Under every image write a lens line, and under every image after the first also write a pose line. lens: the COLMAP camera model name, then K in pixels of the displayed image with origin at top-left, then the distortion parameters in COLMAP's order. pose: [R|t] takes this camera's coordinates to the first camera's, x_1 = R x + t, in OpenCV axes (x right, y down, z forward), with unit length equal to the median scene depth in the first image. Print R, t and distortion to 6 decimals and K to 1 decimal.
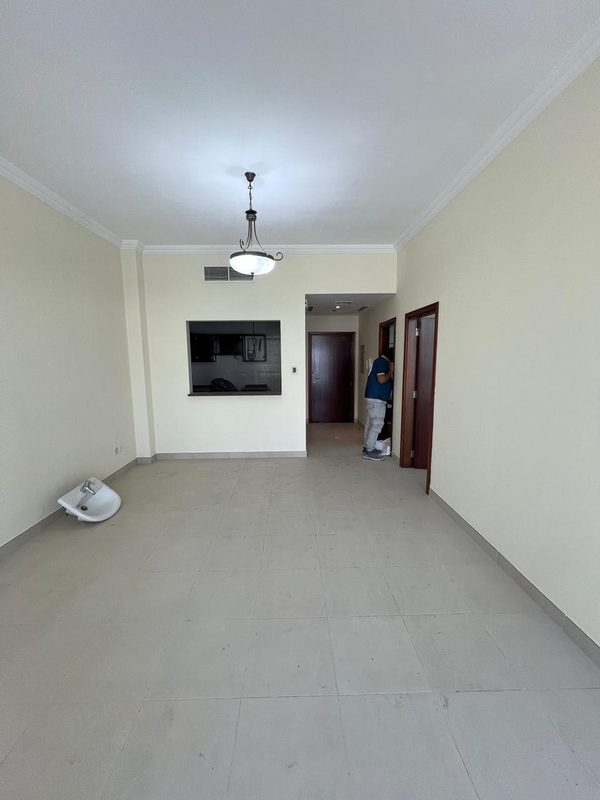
lens RADIAL K [[318.4, 0, 296.9], [0, 318.4, 401.8], [0, 0, 1]] dist [-0.000339, -0.000035]
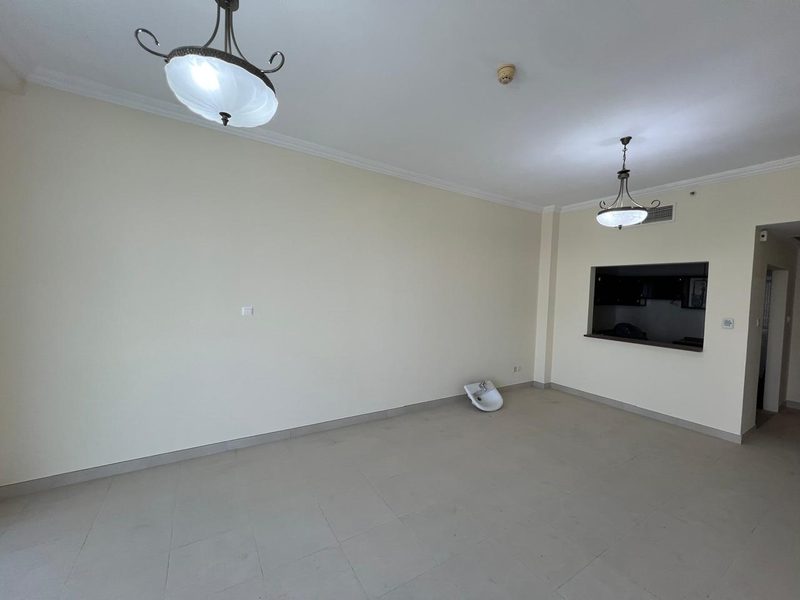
lens RADIAL K [[318.4, 0, 402.7], [0, 318.4, 301.5], [0, 0, 1]] dist [-0.000339, -0.000035]
pose [[0.513551, 0.055974, -0.856232, 0.272858], [-0.157895, 0.986995, -0.030180, -0.004754], [0.843407, 0.150693, 0.515710, -0.081490]]
